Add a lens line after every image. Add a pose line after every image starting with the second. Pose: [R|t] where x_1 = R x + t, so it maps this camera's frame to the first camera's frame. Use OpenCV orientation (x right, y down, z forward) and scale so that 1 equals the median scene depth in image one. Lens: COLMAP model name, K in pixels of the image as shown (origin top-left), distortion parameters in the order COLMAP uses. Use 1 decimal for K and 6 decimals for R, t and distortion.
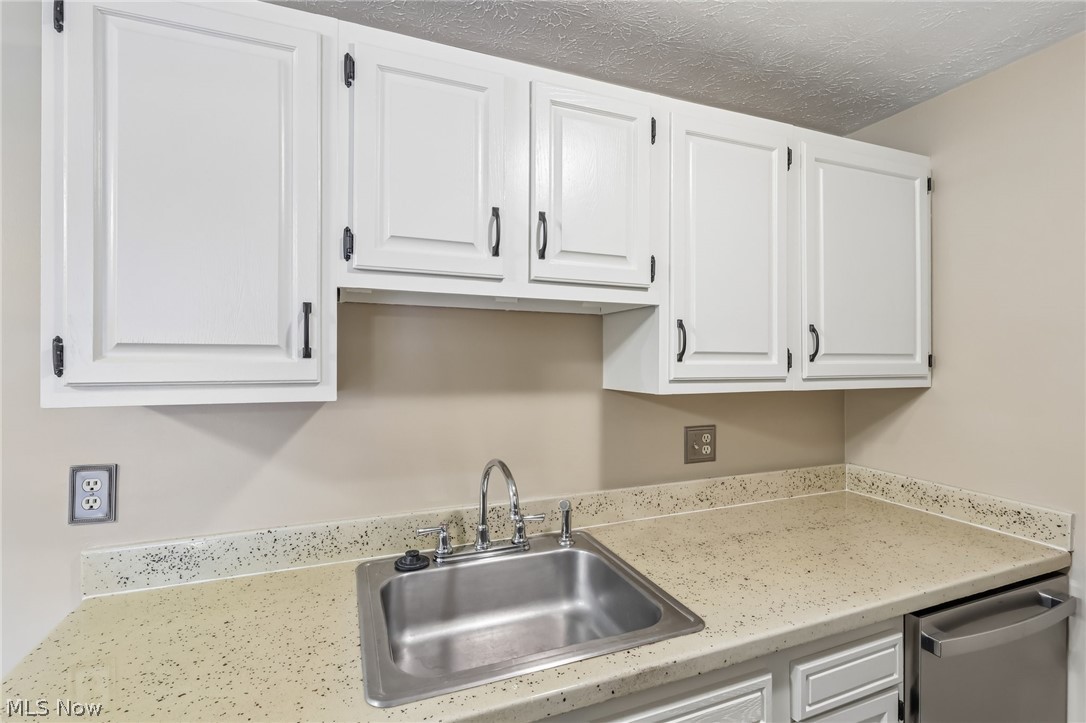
lens RADIAL K [[506.4, 0, 542.6], [0, 506.4, 358.8], [0, 0, 1]] dist [-0.001617, -0.000077]
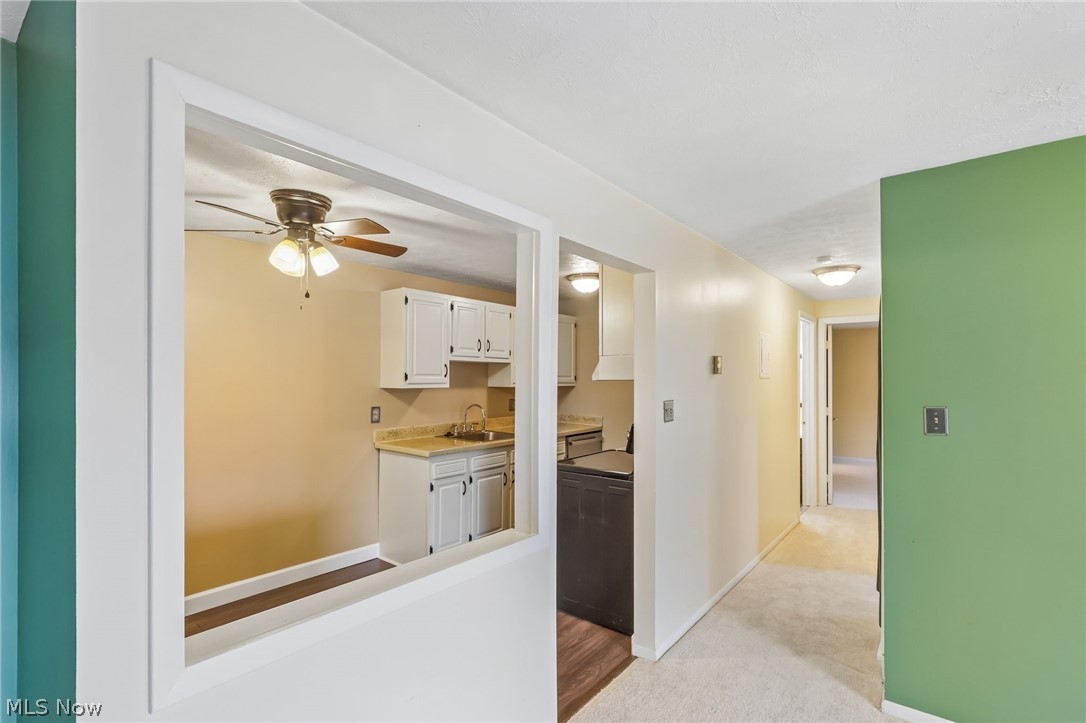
lens RADIAL K [[511.8, 0, 542.7], [0, 511.8, 378.3], [0, 0, 1]] dist [-0.000387, -0.000064]
pose [[0.865786, 0.000330, 0.500414, -1.456089], [-0.002556, 0.999990, 0.003762, -0.008398], [-0.500407, -0.004536, 0.865778, -2.377627]]
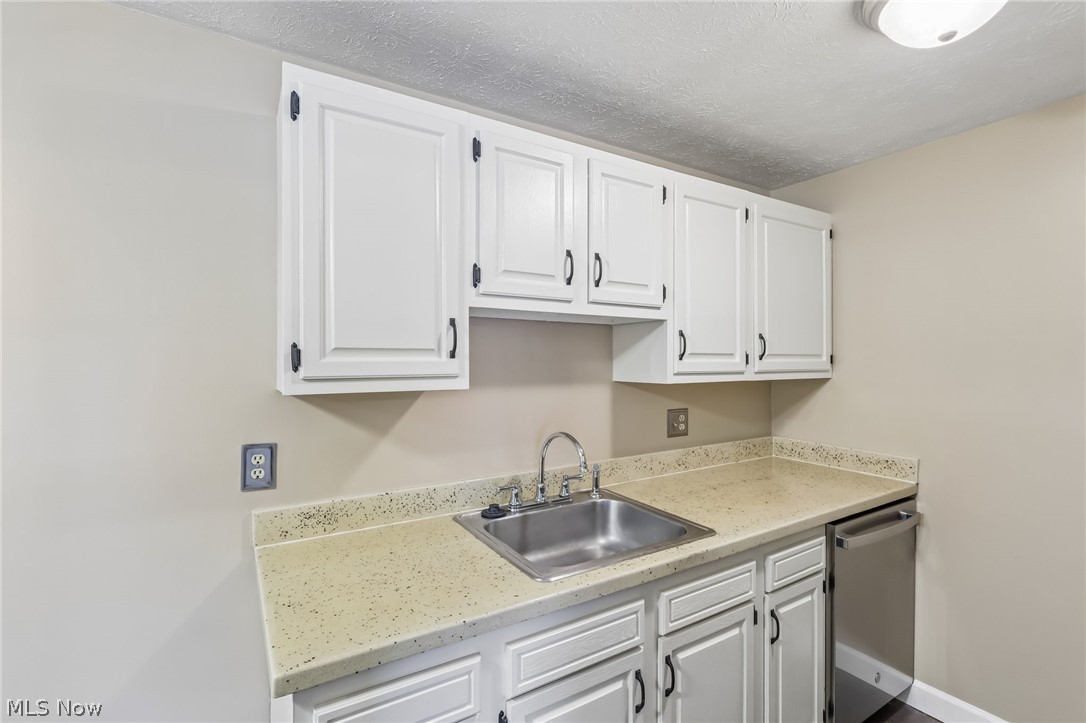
lens RADIAL K [[505.6, 0, 543.0], [0, 505.6, 361.5], [0, 0, 1]] dist [-0.003769, -0.000315]
pose [[0.983859, -0.003579, 0.178909, -0.360159], [0.002647, 0.999982, 0.005451, 0.000478], [-0.178925, -0.004890, 0.983851, -0.313720]]
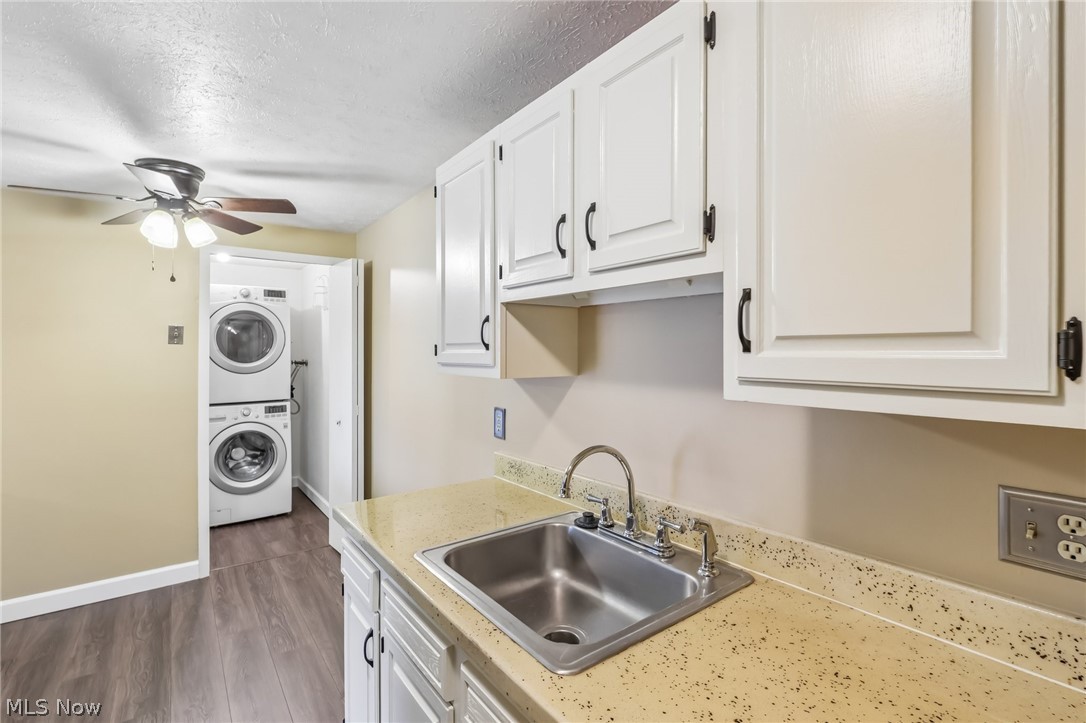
lens RADIAL K [[509.6, 0, 538.8], [0, 509.6, 351.8], [0, 0, 1]] dist [-0.000145, 0.000243]
pose [[0.246251, -0.002405, -0.969203, 0.855760], [0.004586, 0.999989, -0.001316, 0.004619], [0.969195, -0.004121, 0.246259, 0.584827]]
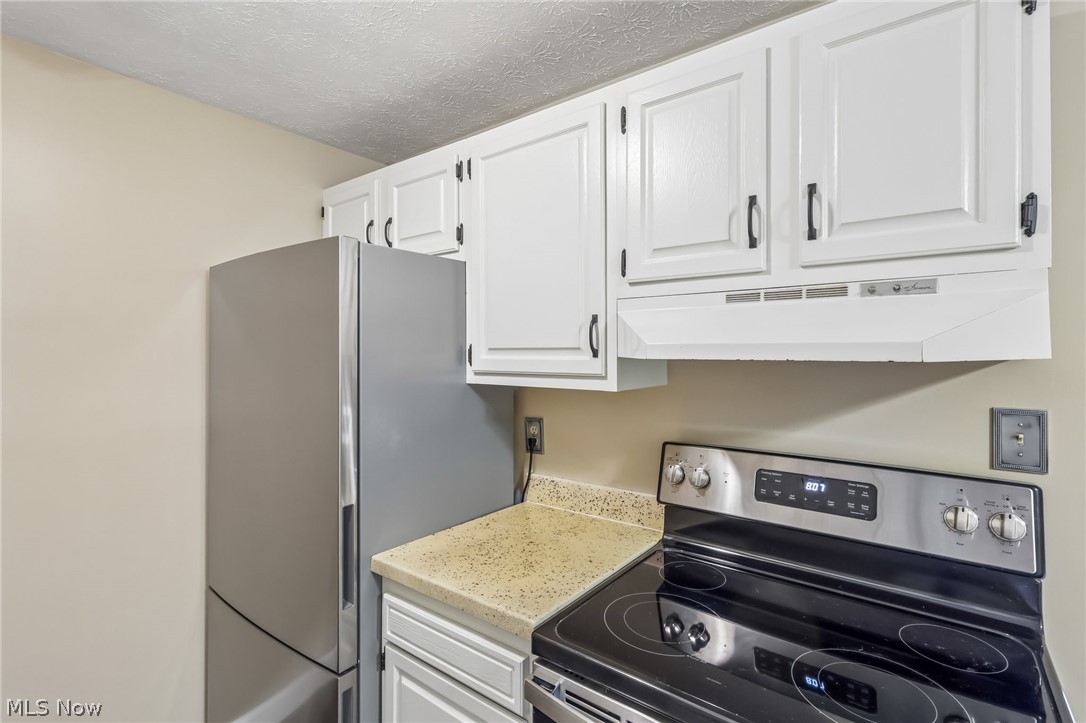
lens RADIAL K [[506.4, 0, 542.6], [0, 506.4, 358.8], [0, 0, 1]] dist [-0.001617, -0.000077]
pose [[0.510486, 0.005247, -0.859870, 0.445921], [-0.004518, 0.999984, 0.003420, -0.000358], [0.859874, 0.002139, 0.510502, 0.168324]]
